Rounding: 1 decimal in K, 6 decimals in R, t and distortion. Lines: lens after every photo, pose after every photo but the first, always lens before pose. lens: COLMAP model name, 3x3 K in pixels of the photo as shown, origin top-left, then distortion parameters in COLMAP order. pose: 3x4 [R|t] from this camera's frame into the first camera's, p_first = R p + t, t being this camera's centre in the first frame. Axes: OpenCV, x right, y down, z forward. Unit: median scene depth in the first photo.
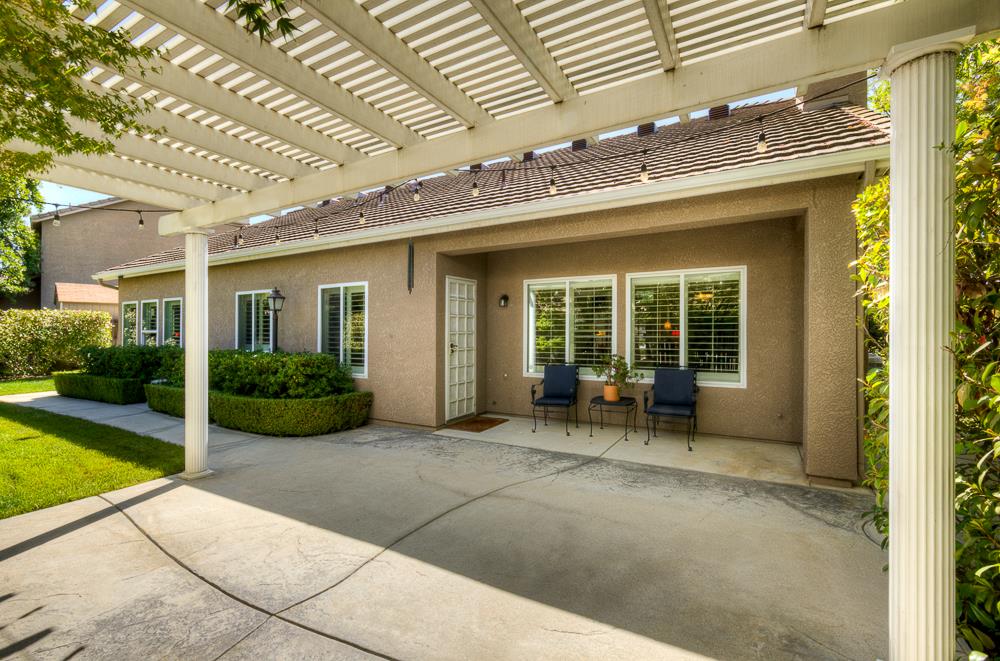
lens RADIAL K [[441.6, 0, 497.8], [0, 441.6, 326.6], [0, 0, 1]] dist [-0.000632, 0.000092]
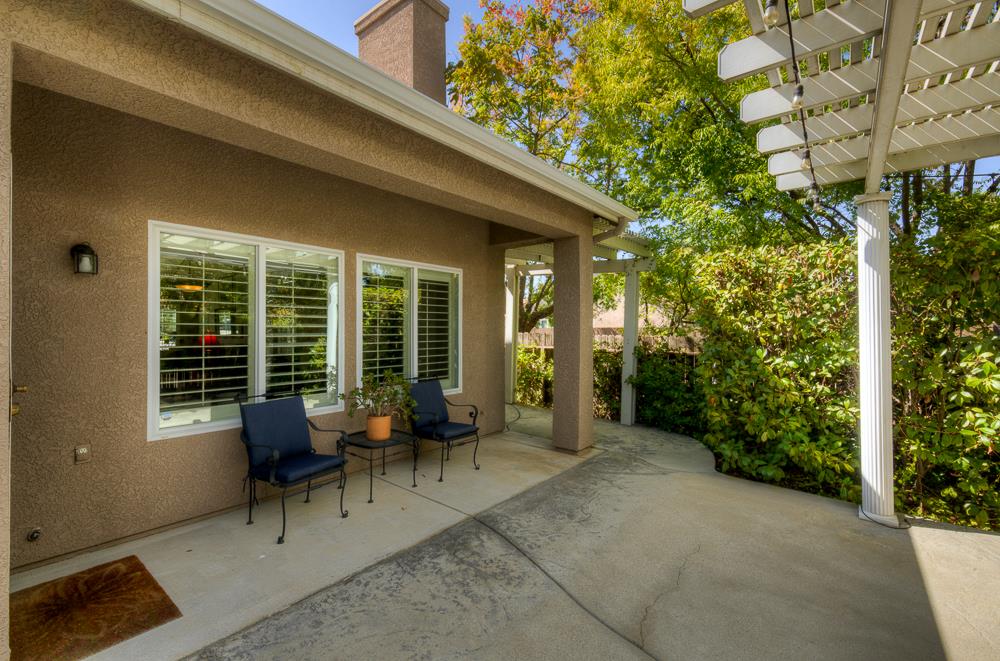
lens RADIAL K [[441.6, 0, 497.8], [0, 441.6, 326.6], [0, 0, 1]] dist [-0.000632, 0.000092]
pose [[0.159191, 0.016237, 0.987114, -0.489800], [-0.001665, 0.999868, -0.016178, 0.011223], [-0.987246, 0.000932, 0.159197, 0.923096]]
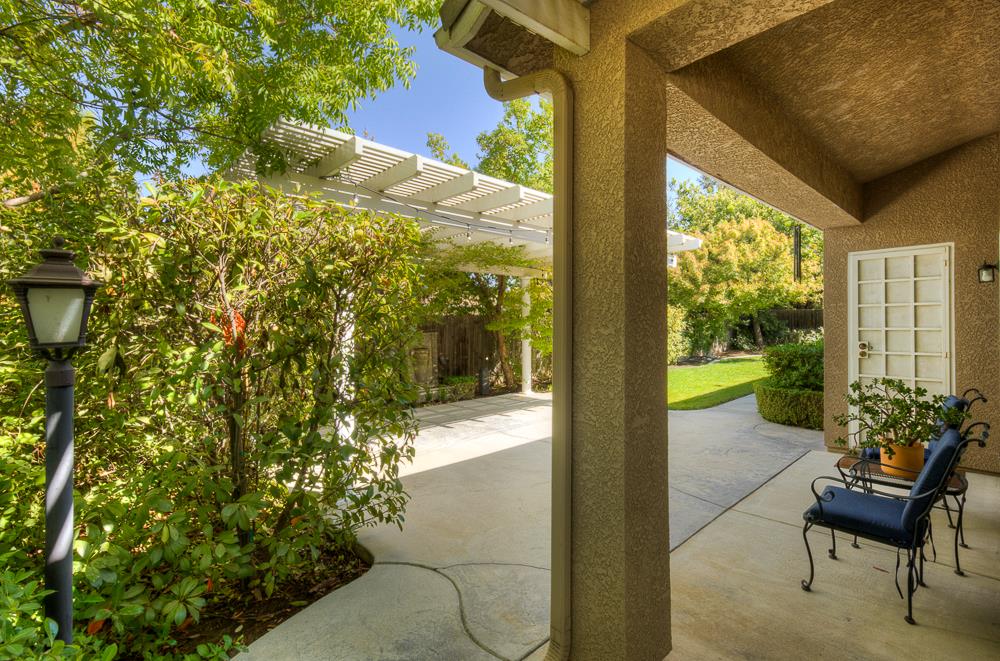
lens RADIAL K [[427.8, 0, 497.3], [0, 427.8, 325.2], [0, 0, 1]] dist [-0.000116, 0.000222]
pose [[-0.323388, 0.014510, -0.946155, 1.072757], [0.023941, 0.999688, 0.007148, -0.014145], [0.945964, -0.020341, -0.323634, 0.950819]]
